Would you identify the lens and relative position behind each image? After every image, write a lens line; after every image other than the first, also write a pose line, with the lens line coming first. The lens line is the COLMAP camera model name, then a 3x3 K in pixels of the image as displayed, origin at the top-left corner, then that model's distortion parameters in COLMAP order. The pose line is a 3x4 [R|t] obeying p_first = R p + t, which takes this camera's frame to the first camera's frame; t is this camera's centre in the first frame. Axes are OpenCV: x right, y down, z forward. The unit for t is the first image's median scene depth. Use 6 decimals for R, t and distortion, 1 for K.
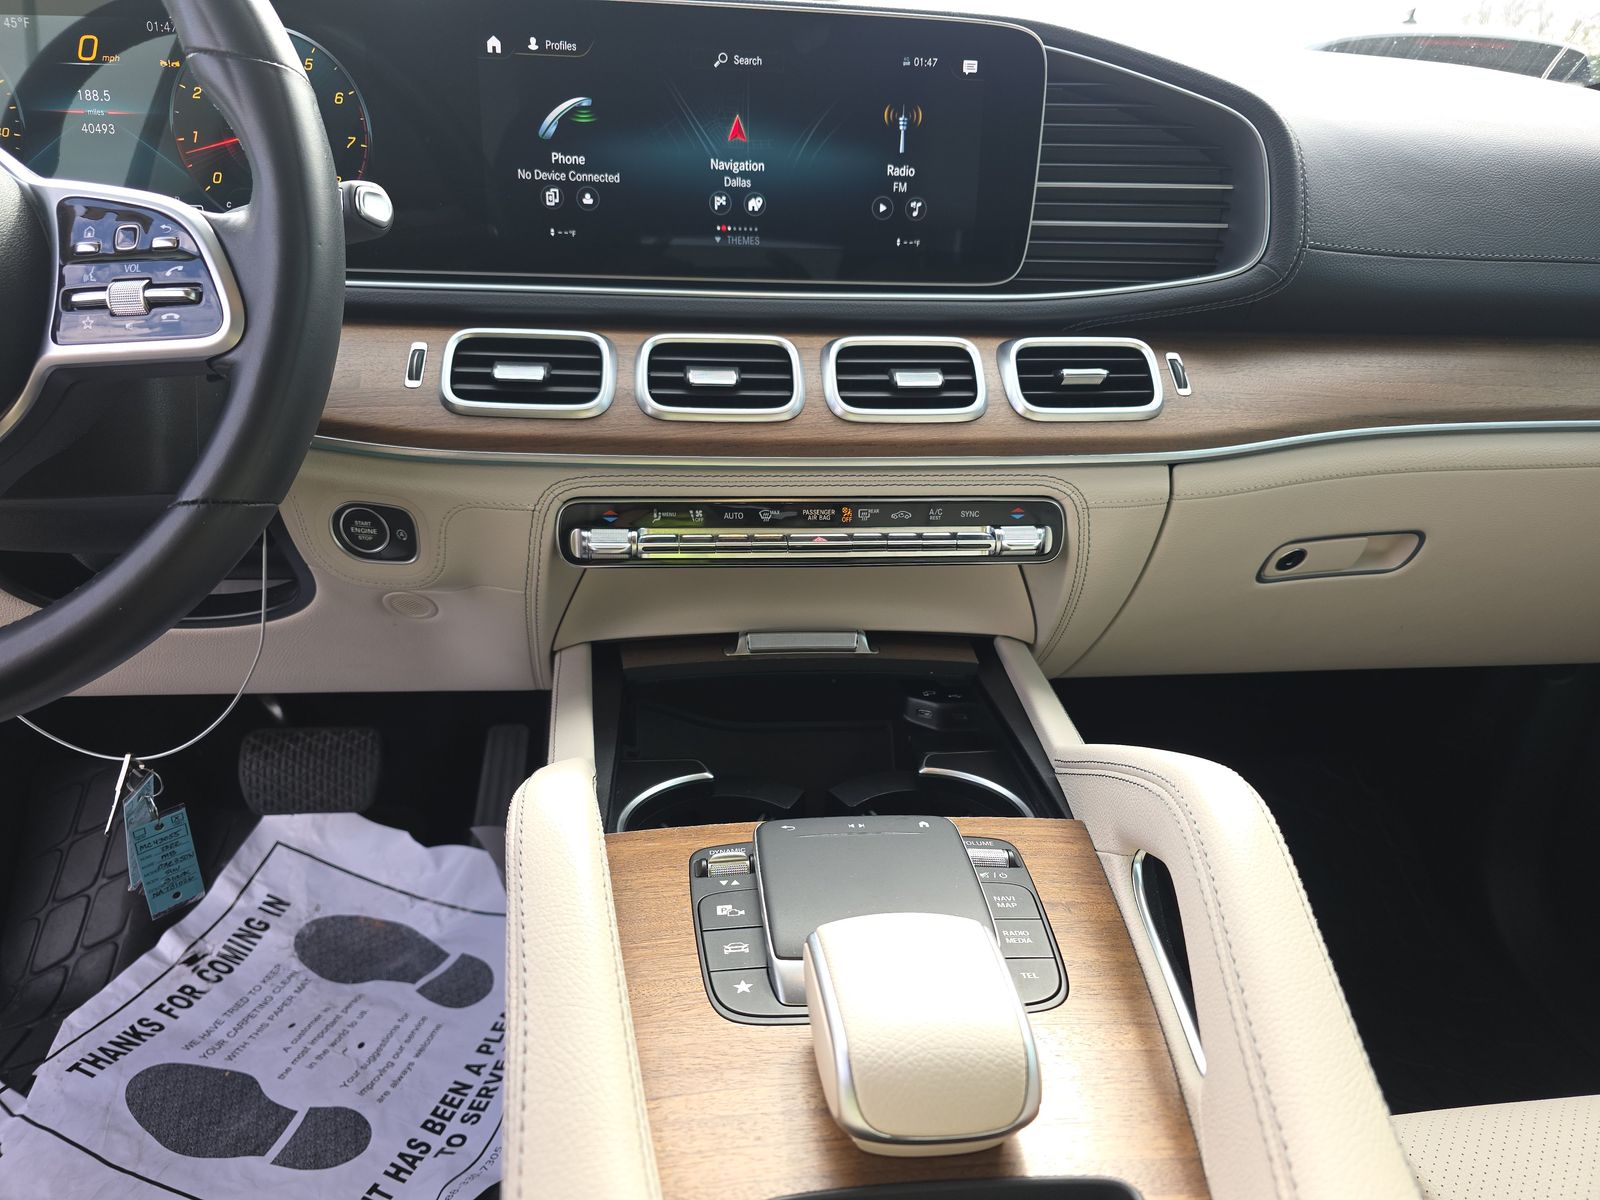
lens RADIAL K [[1287.6, 0, 725.0], [0, 1287.6, 605.9], [0, 0, 1]] dist [0.080174, -0.071971]
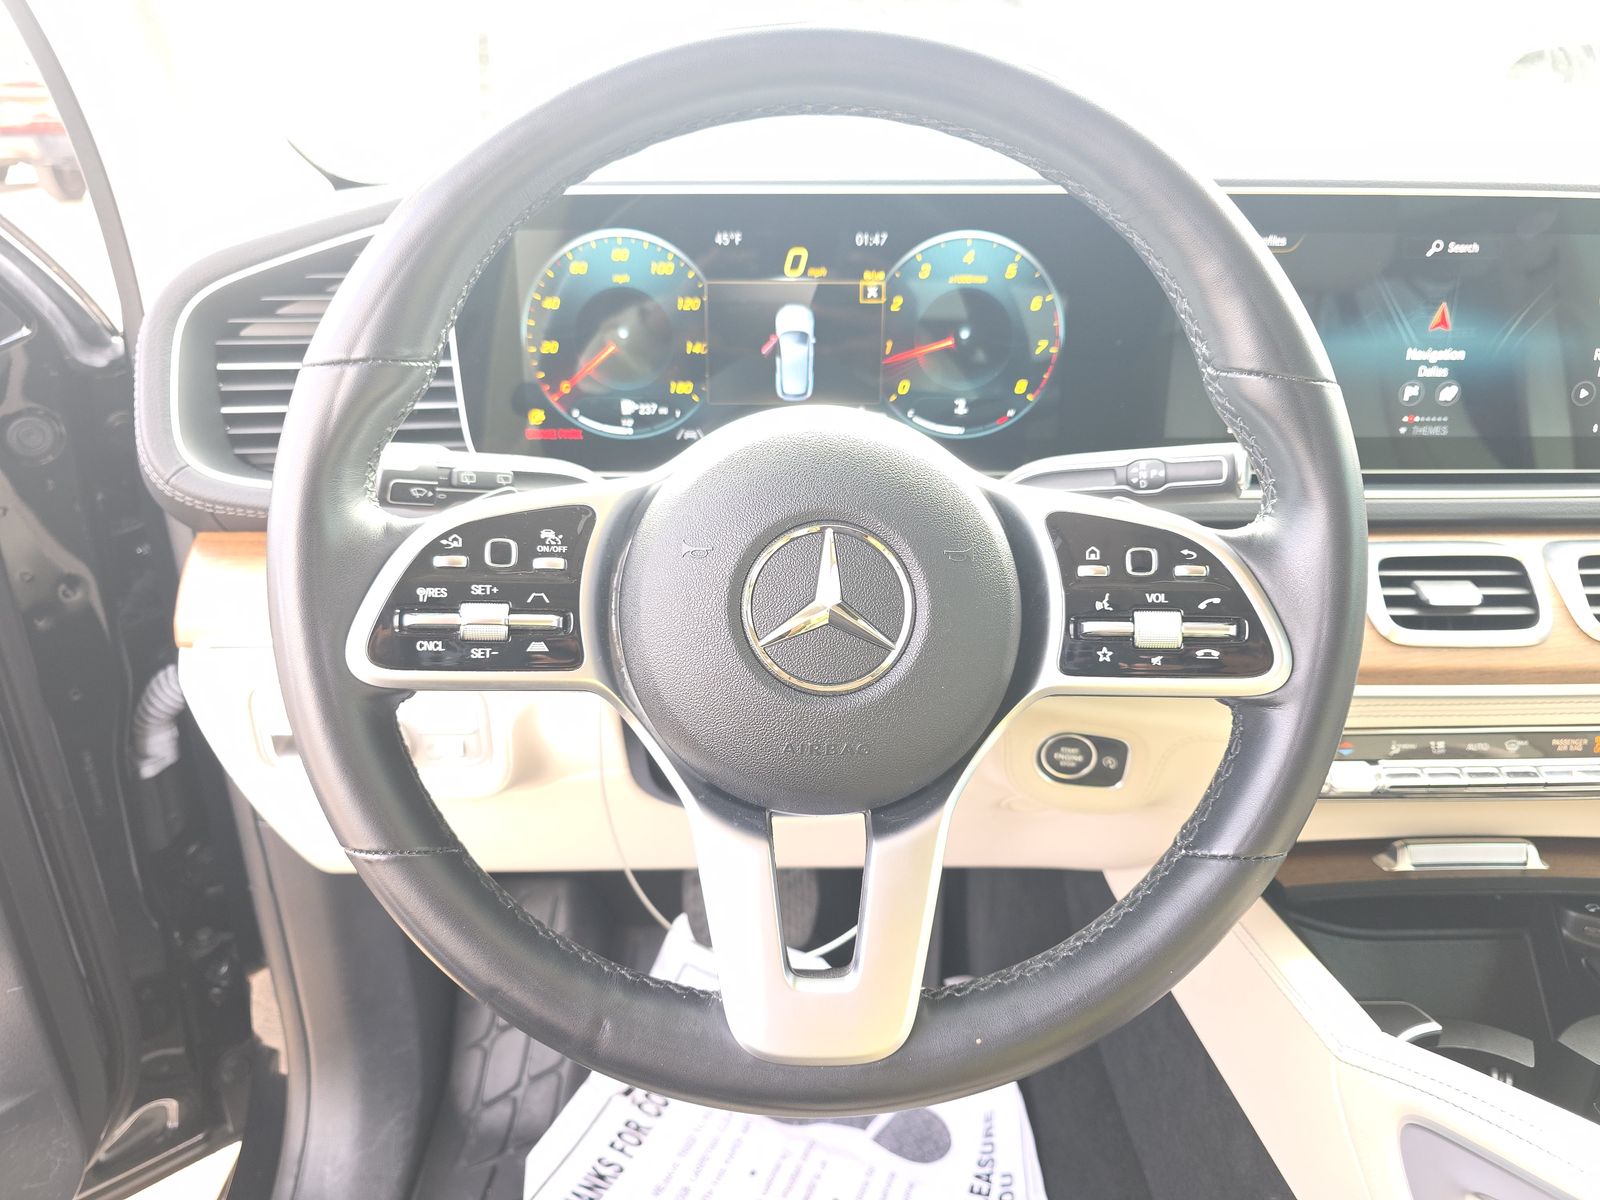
lens RADIAL K [[1287.6, 0, 725.0], [0, 1287.6, 605.9], [0, 0, 1]] dist [0.080174, -0.071971]
pose [[0.997991, 0.004626, -0.063192, -0.433688], [-0.004679, 0.999989, -0.000690, -0.154225], [0.063188, 0.000985, 0.998001, 0.028955]]
